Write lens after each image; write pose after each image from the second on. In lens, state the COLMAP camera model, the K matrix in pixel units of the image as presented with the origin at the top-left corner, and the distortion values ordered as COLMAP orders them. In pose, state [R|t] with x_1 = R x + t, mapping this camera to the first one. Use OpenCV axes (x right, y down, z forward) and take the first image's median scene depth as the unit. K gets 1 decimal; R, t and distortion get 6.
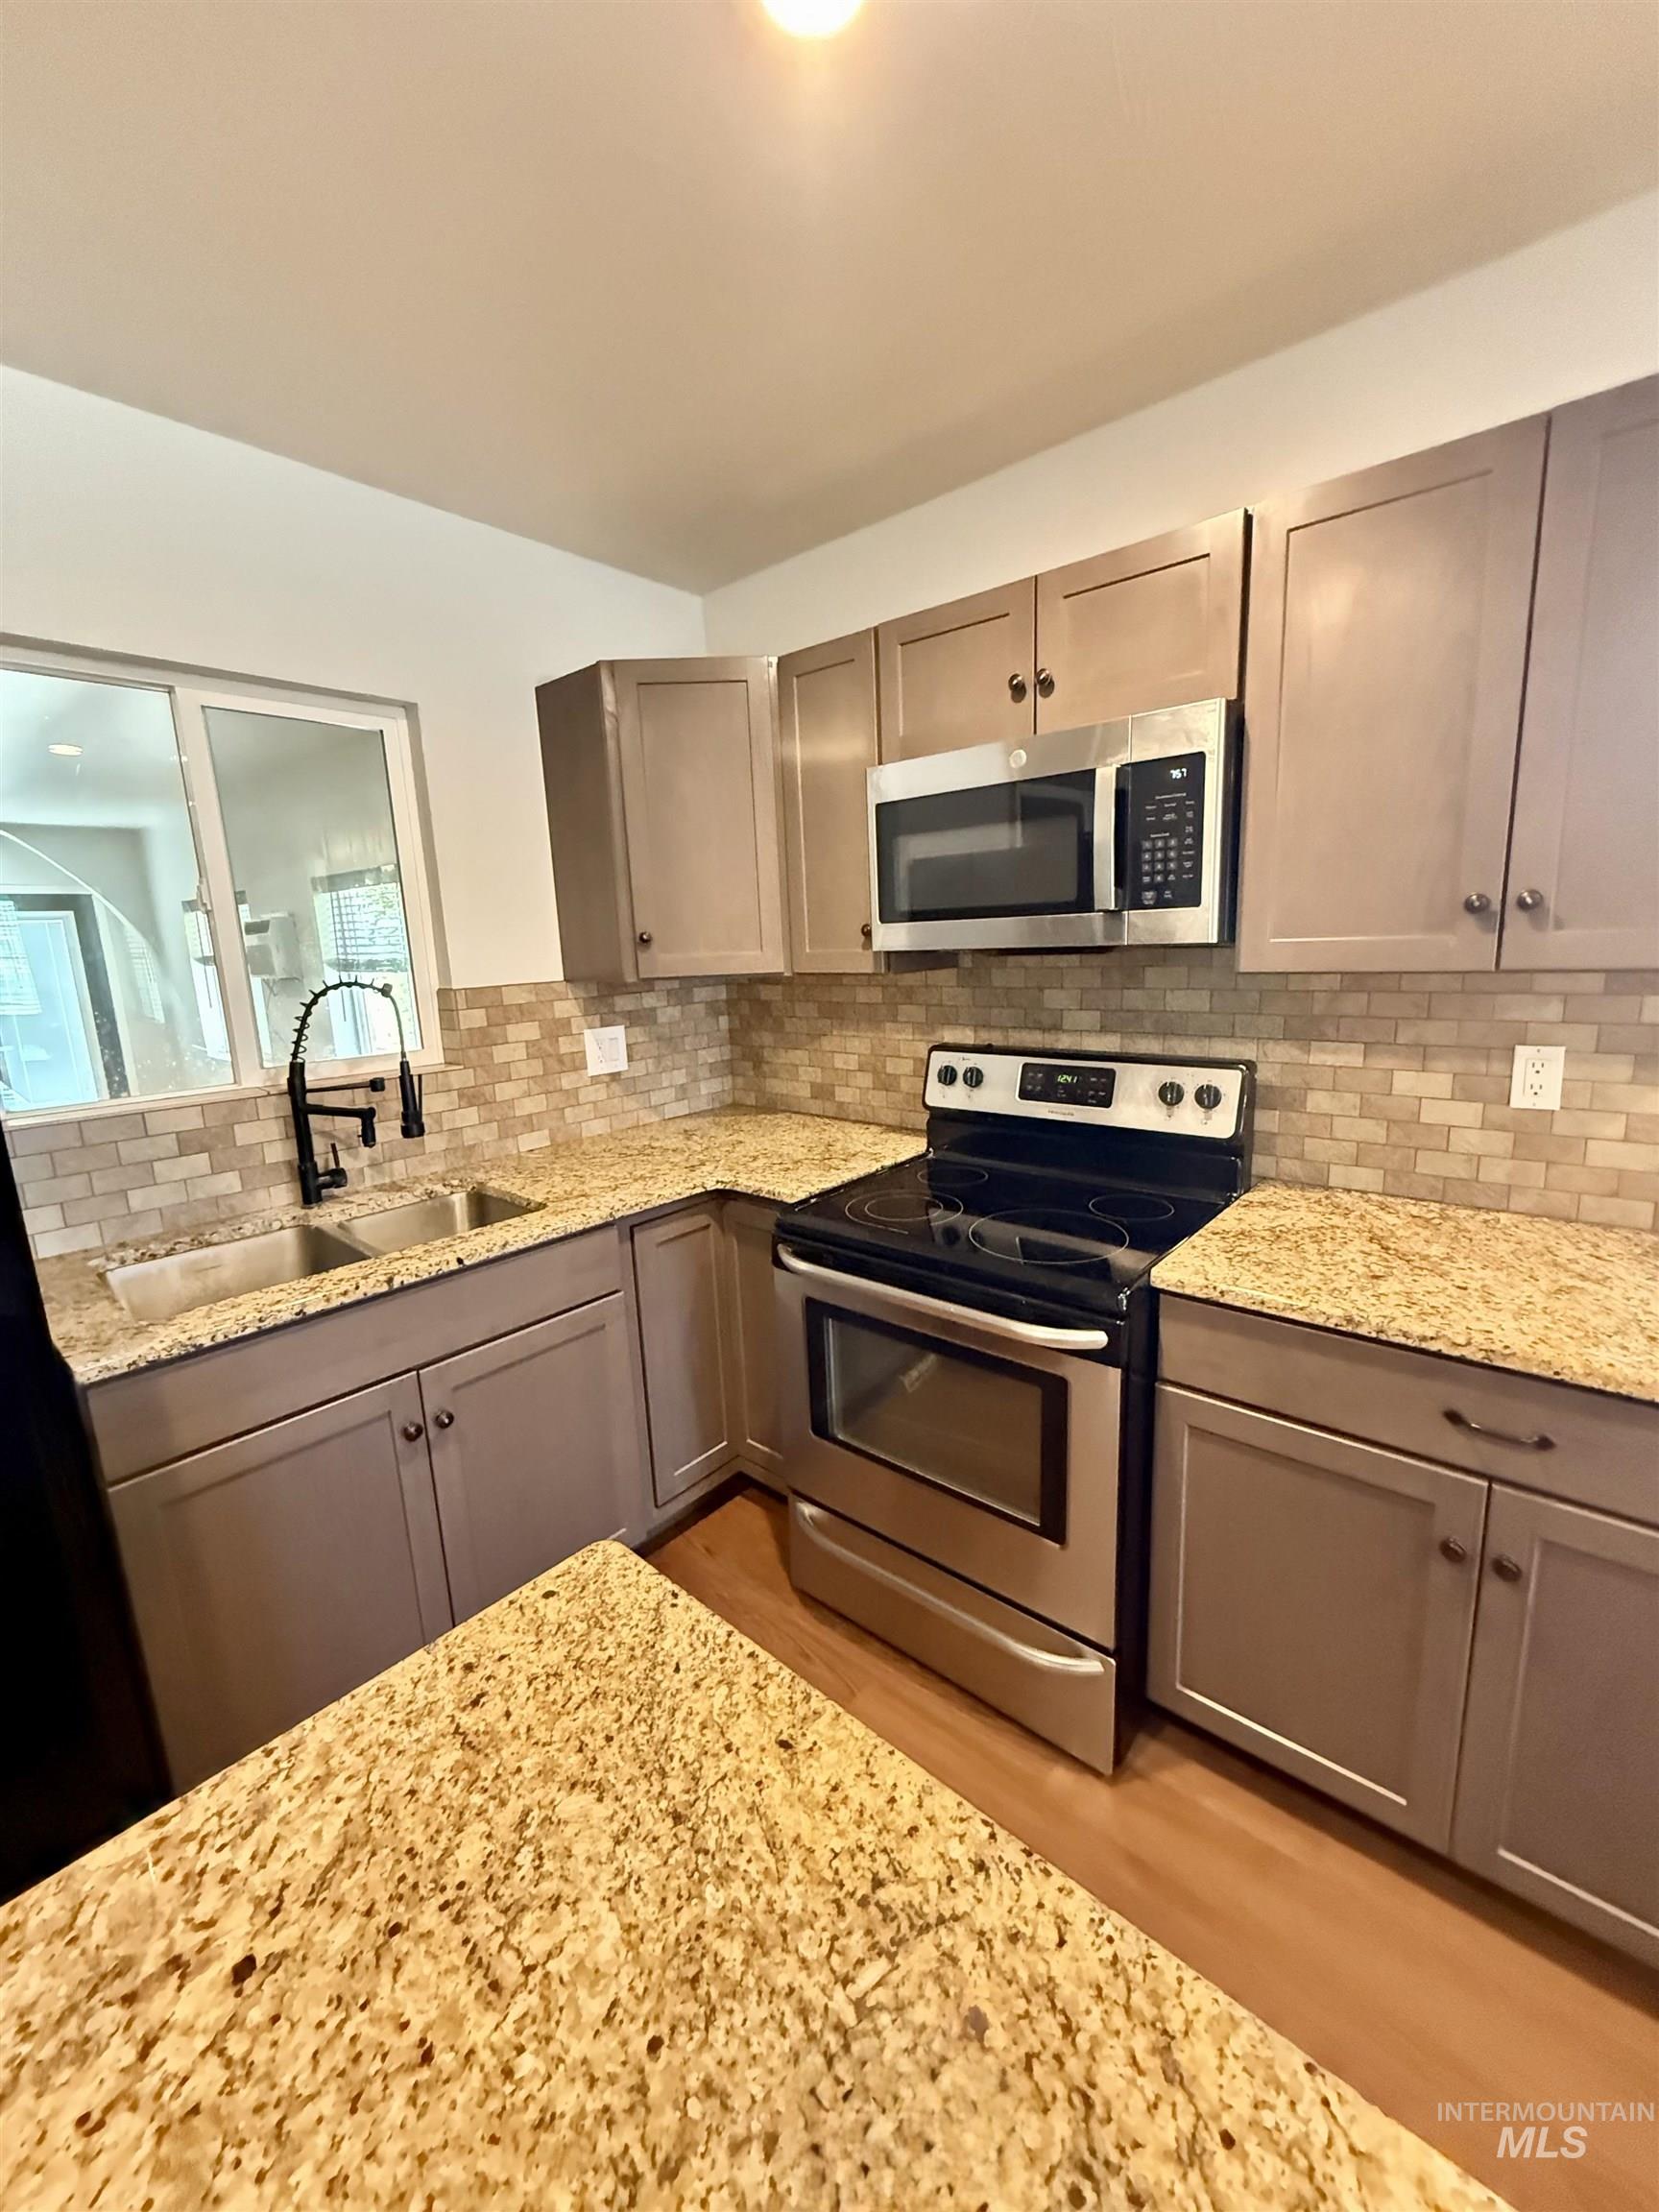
lens RADIAL K [[883.4, 0, 830.4], [0, 883.4, 1105.3], [0, 0, 1]] dist [-0.000926, 0.000209]
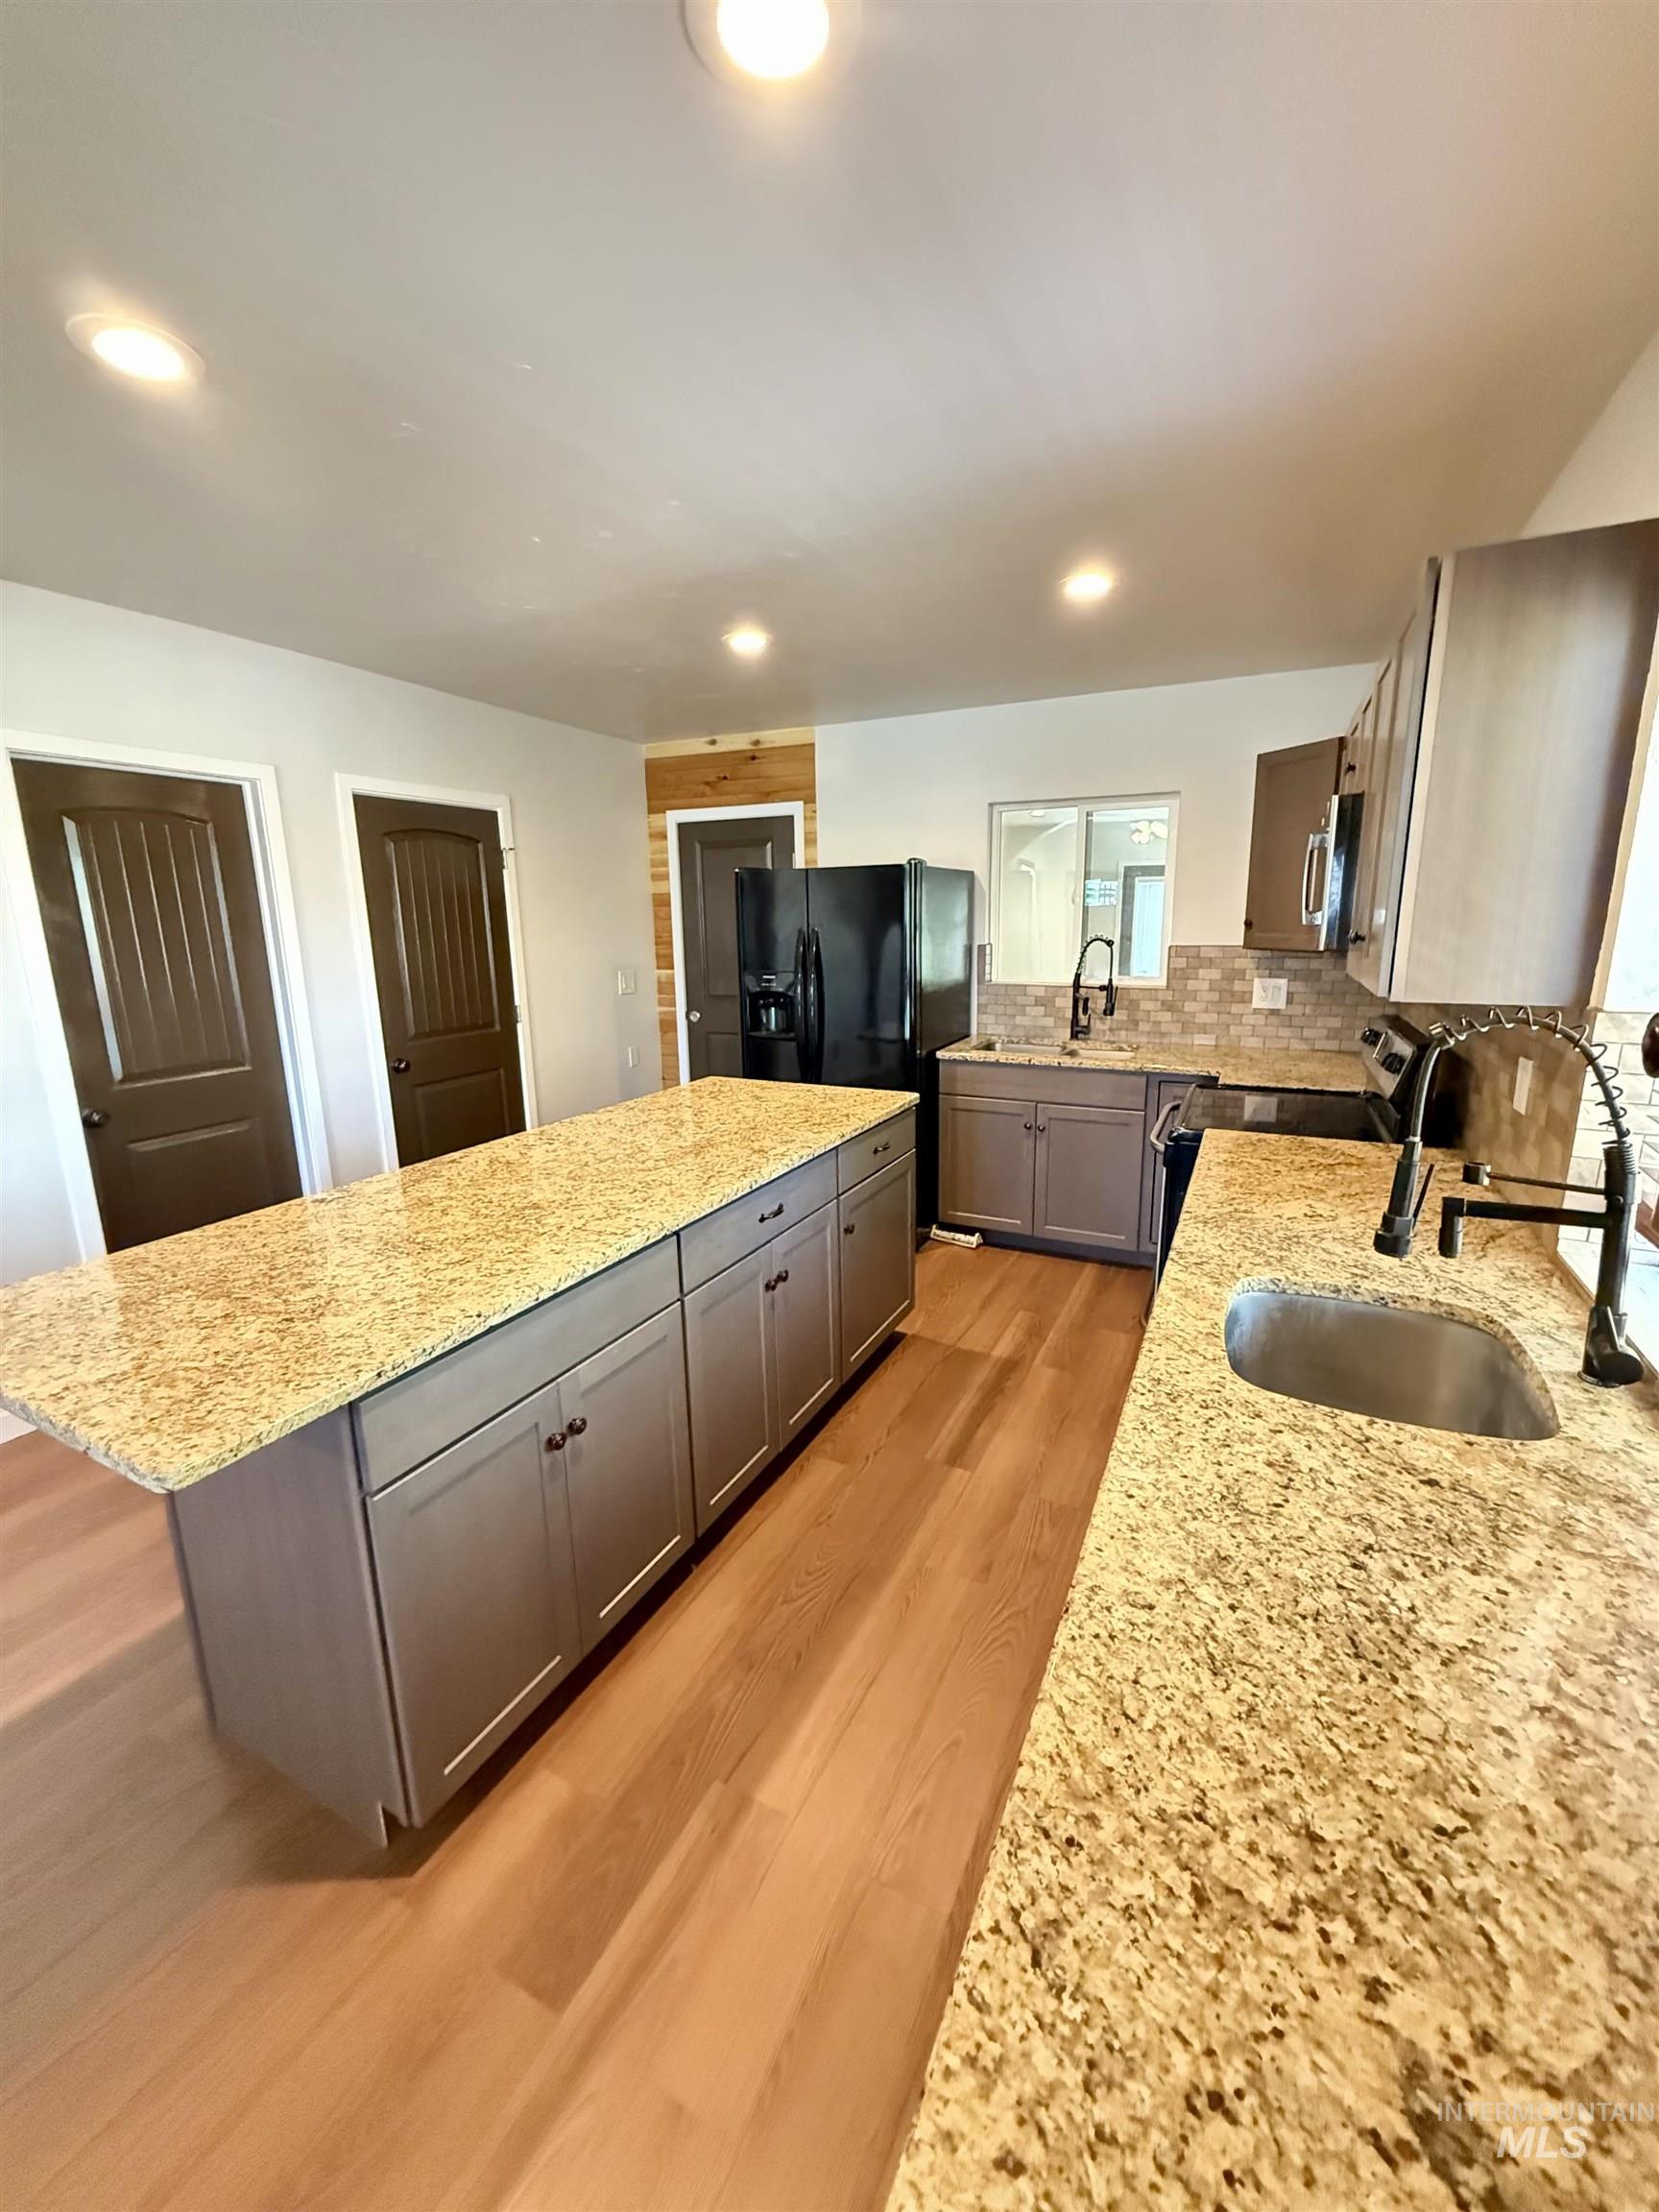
lens RADIAL K [[883.4, 0, 831.1], [0, 883.4, 1107.9], [0, 0, 1]] dist [-0.000926, 0.000209]
pose [[0.256117, 0.245372, -0.934985, 1.298367], [-0.178914, 0.962568, 0.203602, -0.059803], [0.949944, 0.115136, 0.290431, -0.175822]]
